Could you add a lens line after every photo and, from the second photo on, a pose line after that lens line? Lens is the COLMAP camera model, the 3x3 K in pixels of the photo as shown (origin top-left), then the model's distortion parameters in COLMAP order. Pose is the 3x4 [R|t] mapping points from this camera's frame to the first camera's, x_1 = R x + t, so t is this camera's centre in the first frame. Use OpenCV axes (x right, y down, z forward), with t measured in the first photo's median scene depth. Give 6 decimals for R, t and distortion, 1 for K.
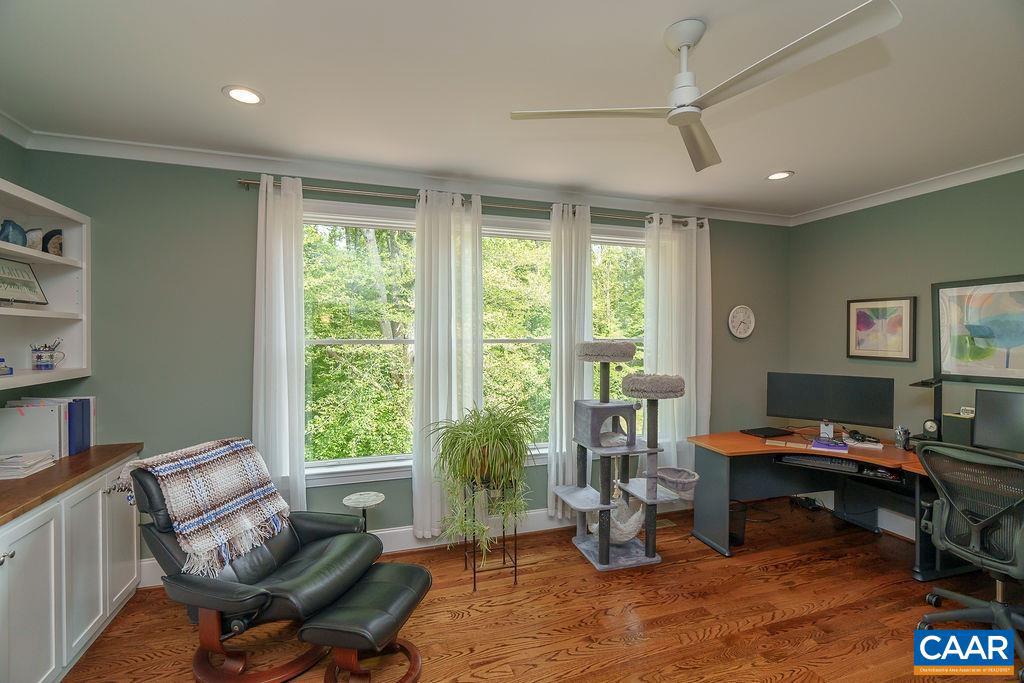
lens RADIAL K [[463.2, 0, 507.7], [0, 463.2, 338.5], [0, 0, 1]] dist [-0.005180, 0.000108]
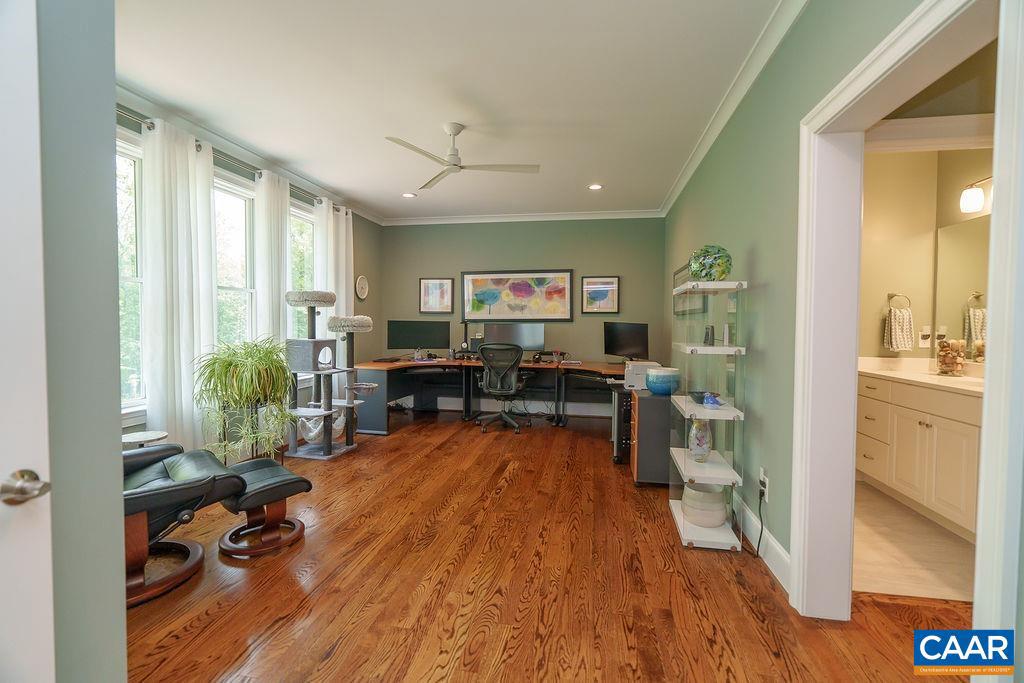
lens RADIAL K [[463.2, 0, 507.7], [0, 463.2, 338.5], [0, 0, 1]] dist [-0.005180, 0.000108]
pose [[0.480812, -0.020228, 0.876590, -0.665508], [0.006029, 0.999787, 0.019763, 0.119414], [-0.876803, -0.004217, 0.480832, -0.089646]]
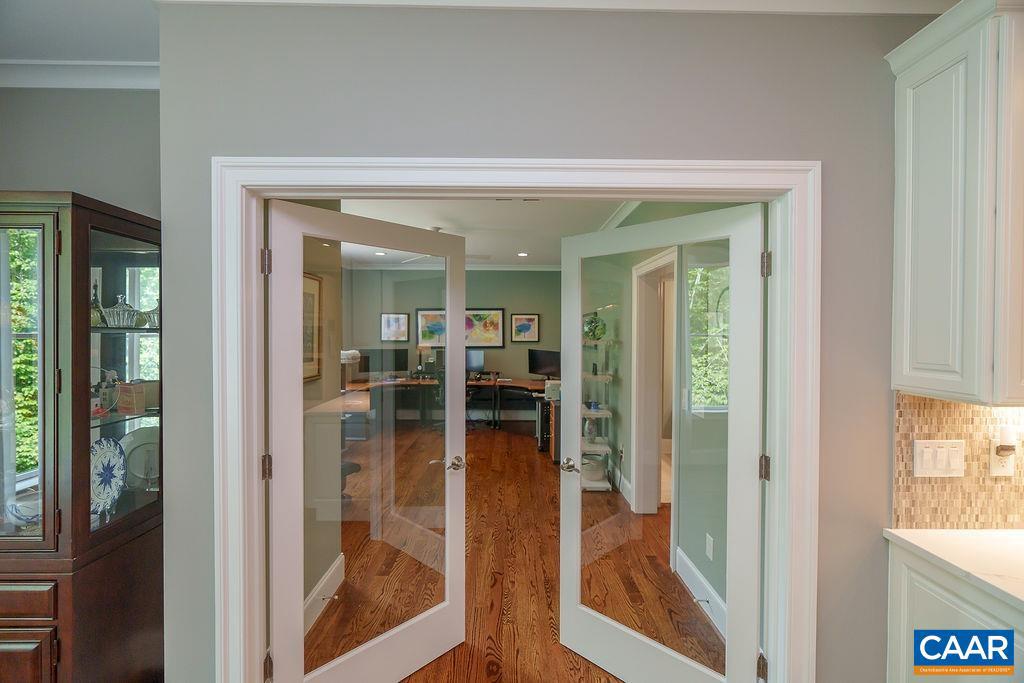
lens RADIAL K [[463.2, 0, 507.7], [0, 463.2, 338.5], [0, 0, 1]] dist [-0.005180, 0.000108]
pose [[0.314835, -0.006774, 0.949122, -1.191732], [0.010801, 0.999935, 0.003554, 0.032555], [-0.949085, 0.009132, 0.314888, -0.201455]]
